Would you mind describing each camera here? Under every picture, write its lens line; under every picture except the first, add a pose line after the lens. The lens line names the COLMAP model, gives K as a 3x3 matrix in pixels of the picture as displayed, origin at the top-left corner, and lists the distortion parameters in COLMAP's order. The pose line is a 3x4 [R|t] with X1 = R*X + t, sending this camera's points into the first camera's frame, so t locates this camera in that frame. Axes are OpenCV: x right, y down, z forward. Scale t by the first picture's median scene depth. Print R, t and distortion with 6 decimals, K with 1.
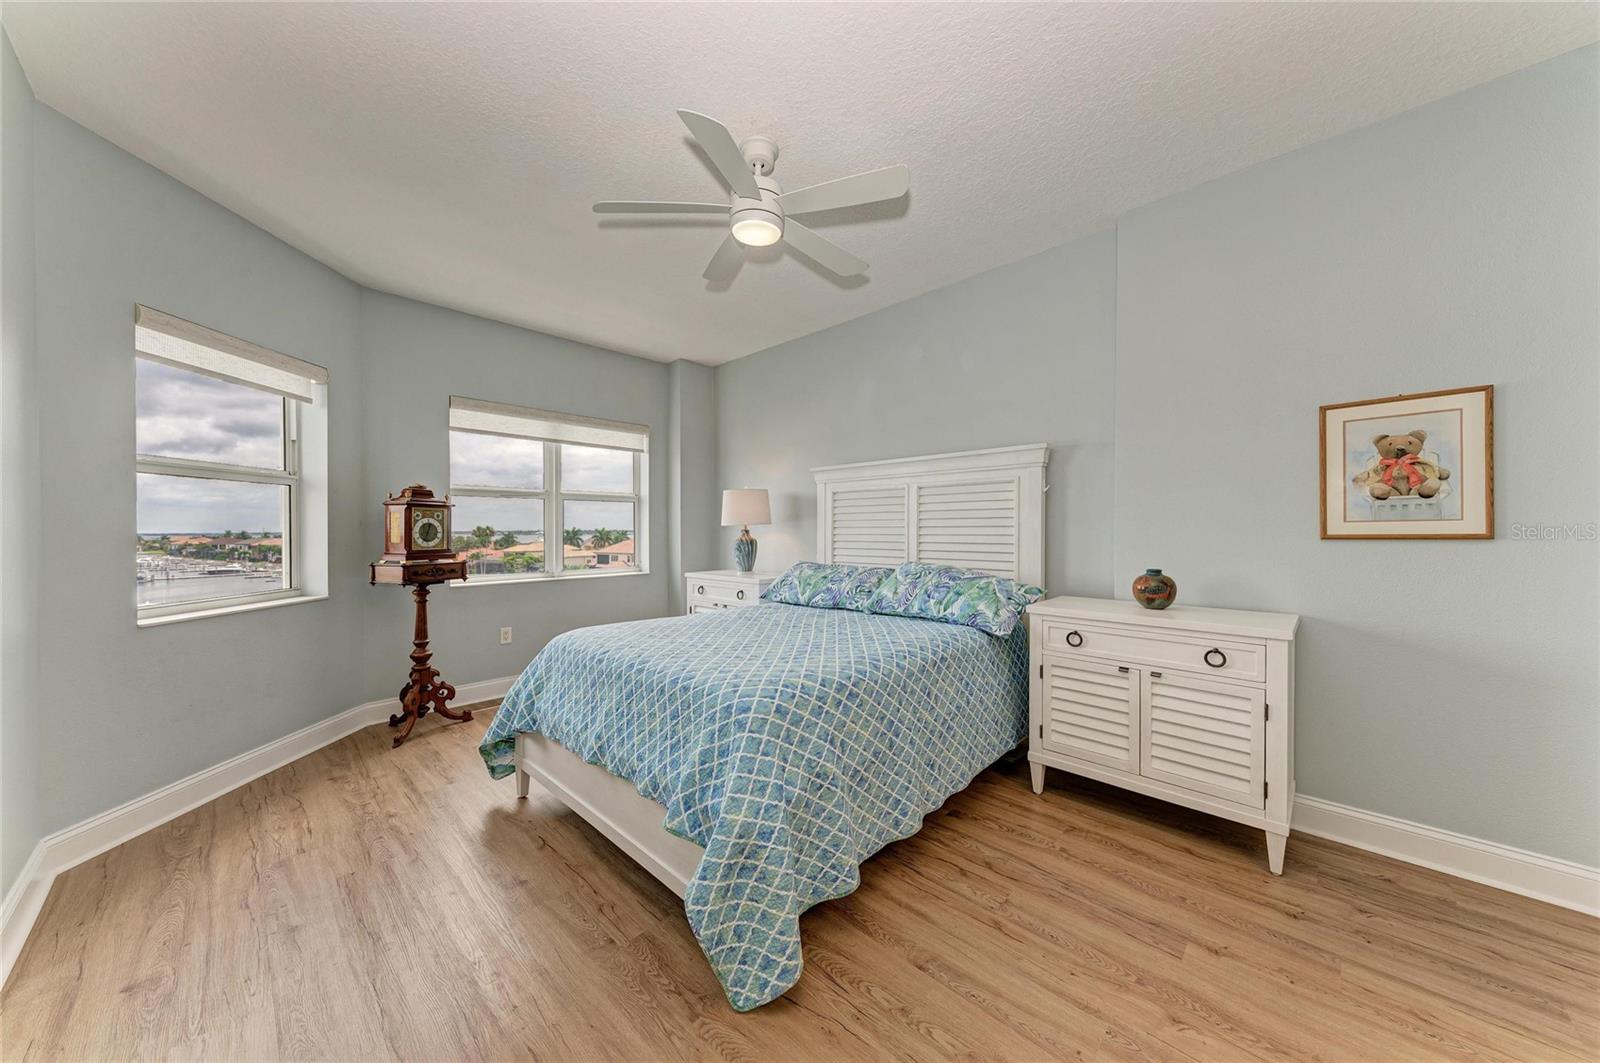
lens RADIAL K [[540.8, 0, 801.2], [0, 540.8, 539.2], [0, 0, 1]] dist [0.021932, -0.004647]
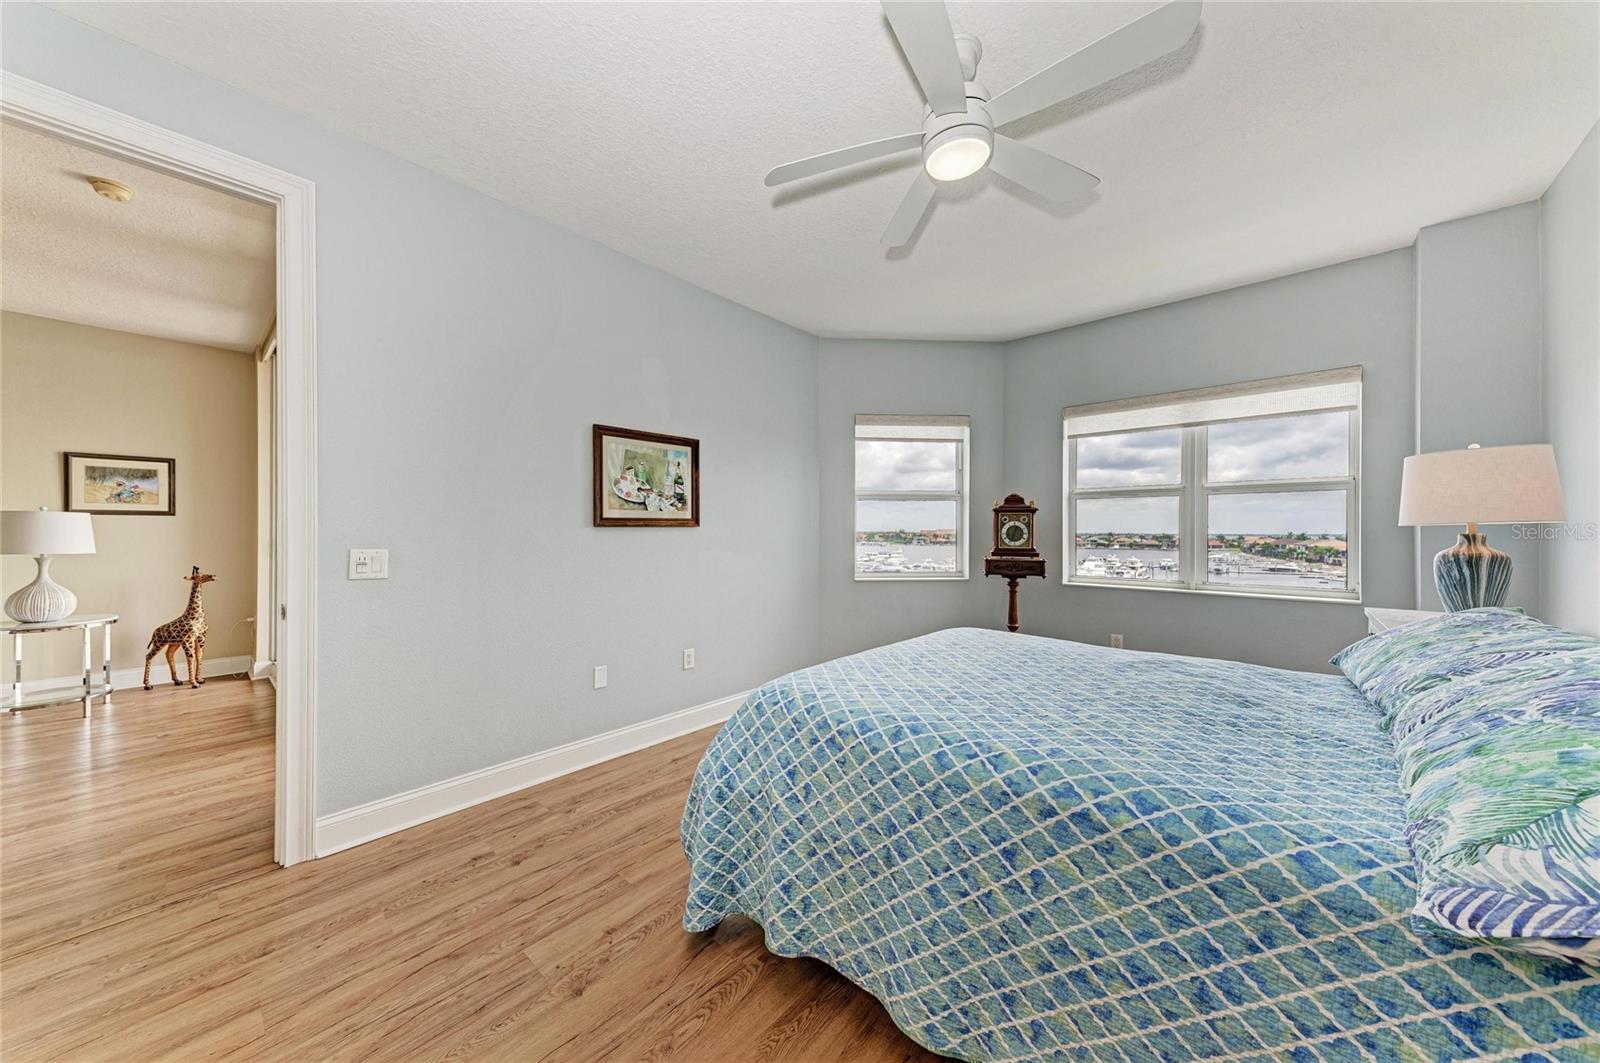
lens RADIAL K [[540.4, 0, 801.5], [0, 540.4, 533.3], [0, 0, 1]] dist [0.021255, -0.004902]
pose [[0.036575, 0.006530, -0.999310, 0.704687], [-0.020184, 0.999780, 0.005794, -0.015982], [0.999127, 0.019958, 0.036698, 0.739504]]
